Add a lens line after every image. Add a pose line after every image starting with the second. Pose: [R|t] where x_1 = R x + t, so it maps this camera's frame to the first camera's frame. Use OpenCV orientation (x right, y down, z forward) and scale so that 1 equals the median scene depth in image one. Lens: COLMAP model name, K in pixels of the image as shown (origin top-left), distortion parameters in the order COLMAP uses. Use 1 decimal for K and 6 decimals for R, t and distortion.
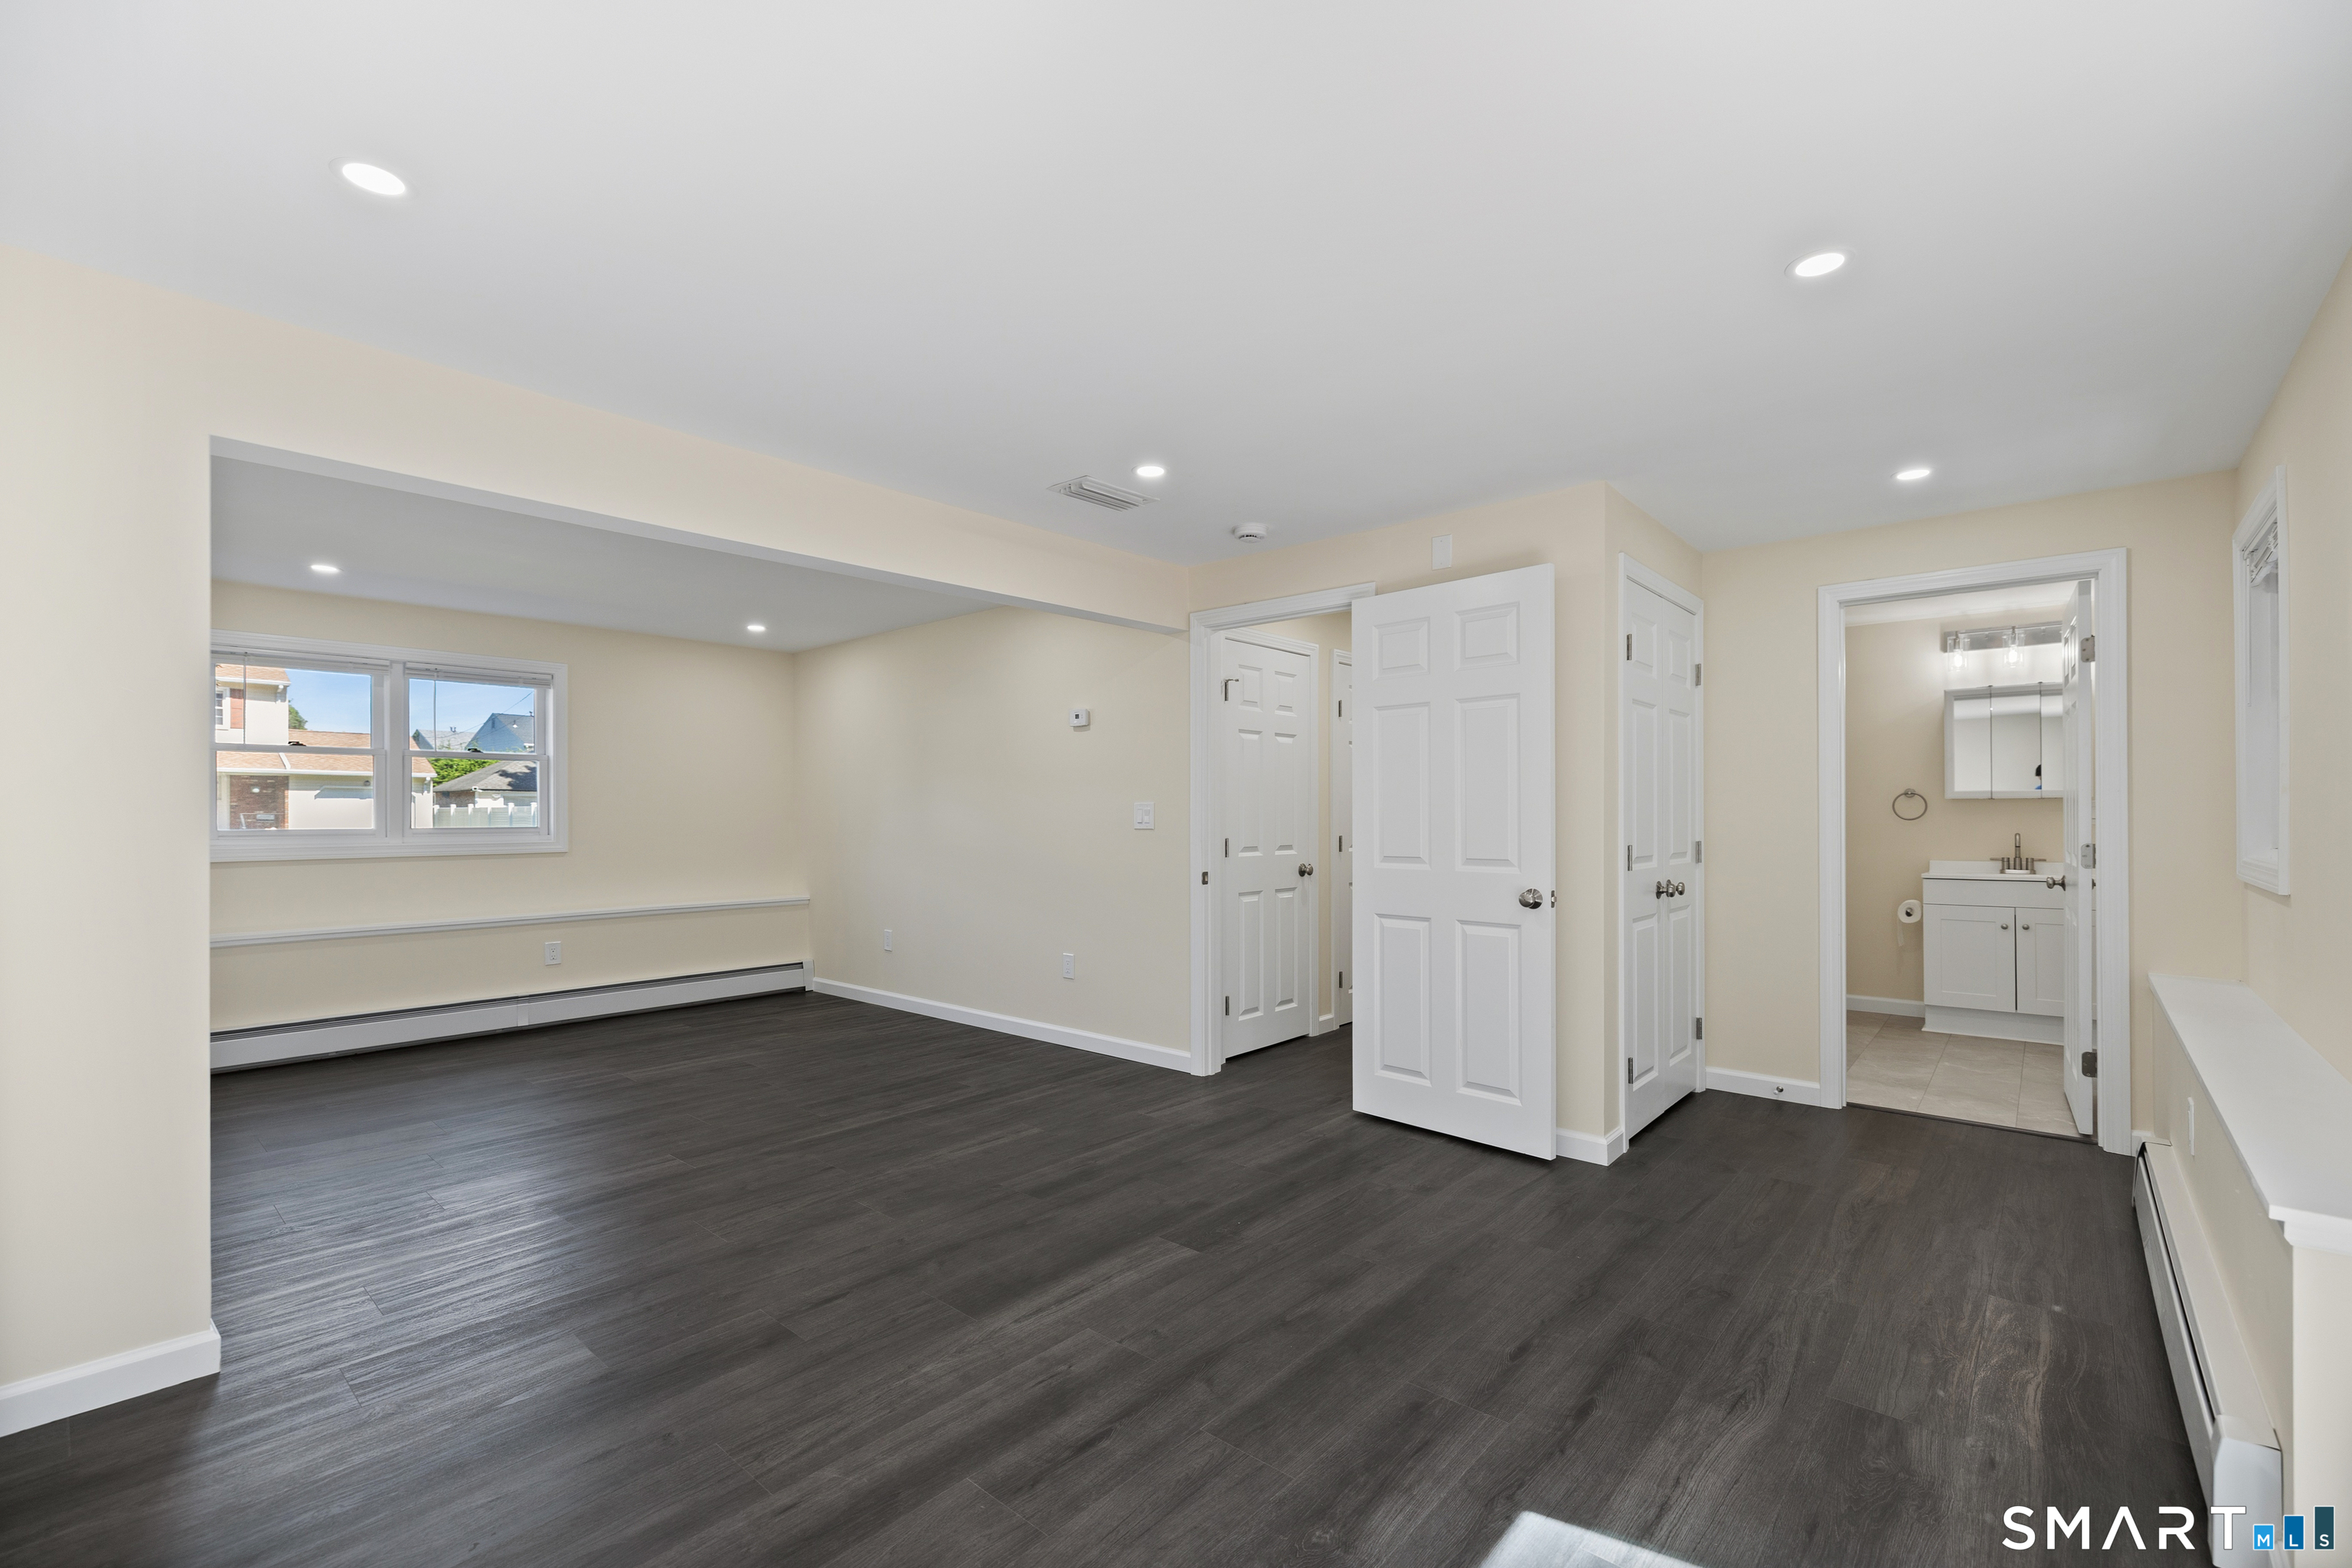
lens RADIAL K [[987.2, 0, 1199.1], [0, 987.2, 783.1], [0, 0, 1]] dist [0.000404, -0.000125]
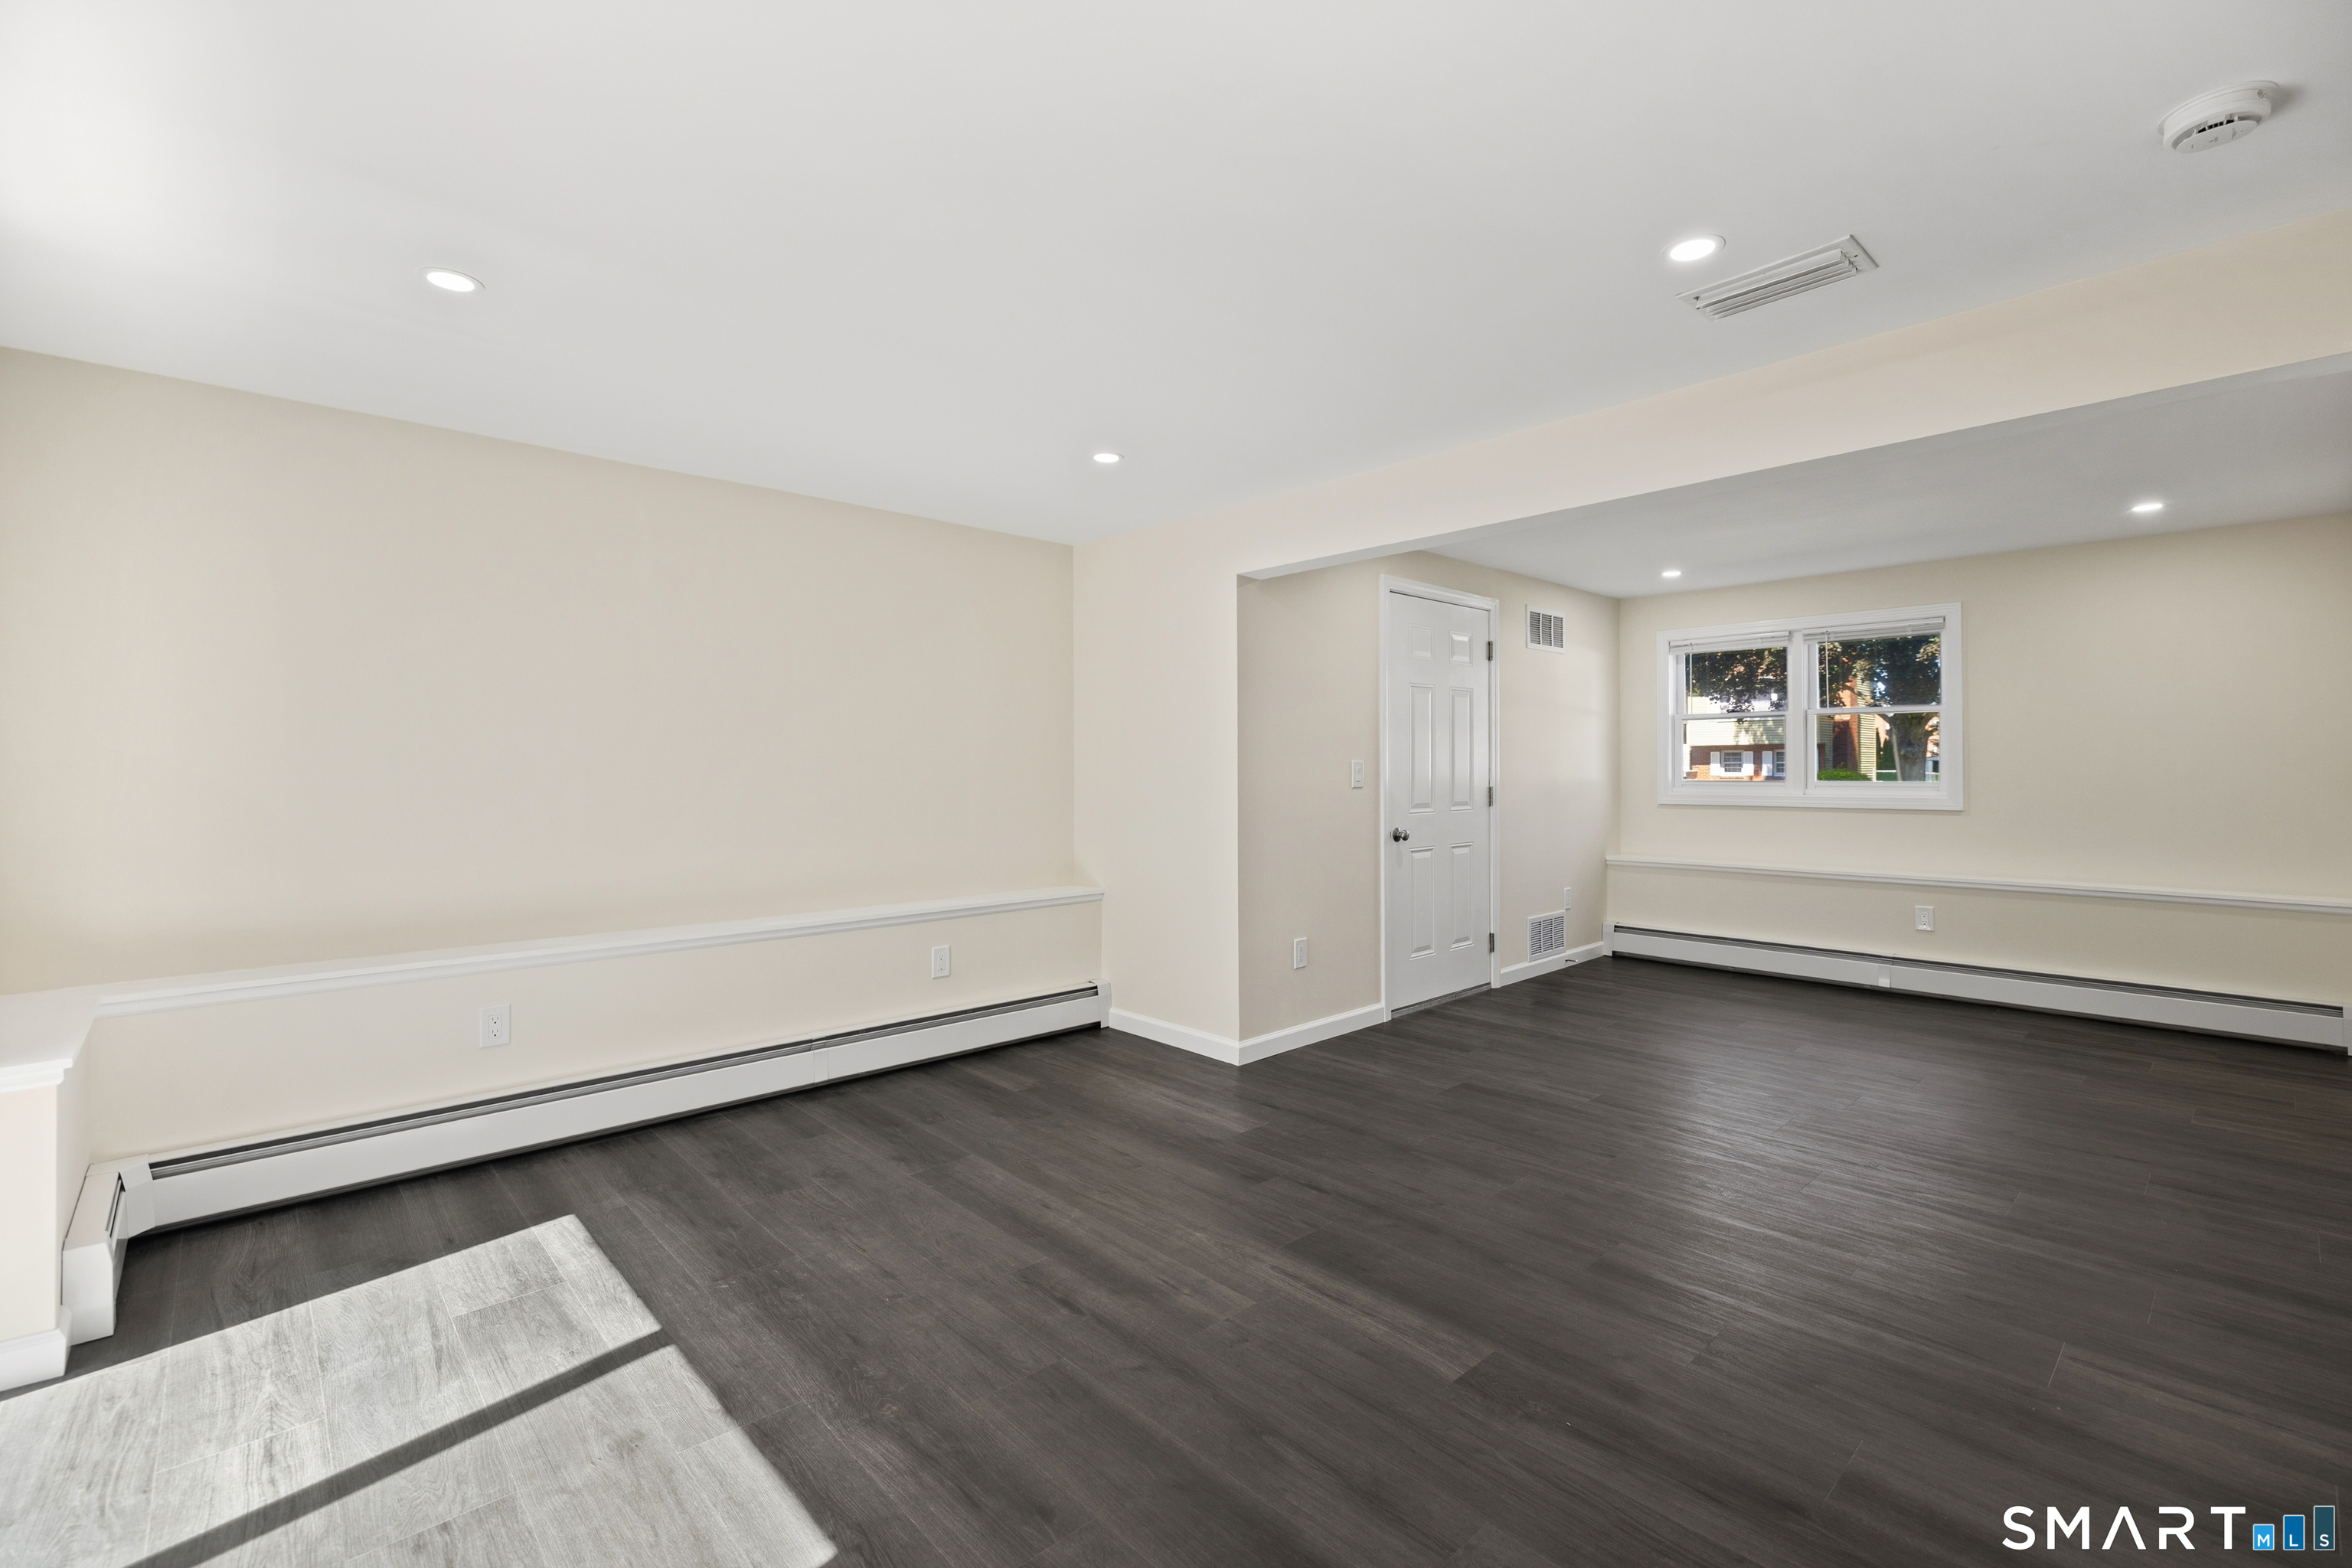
lens RADIAL K [[987.2, 0, 1199.1], [0, 987.2, 783.1], [0, 0, 1]] dist [0.000404, -0.000125]
pose [[-0.077906, 0.018483, -0.996789, 0.886621], [0.033673, 0.999306, 0.015898, 0.012588], [0.996392, -0.032327, -0.078474, 1.054795]]
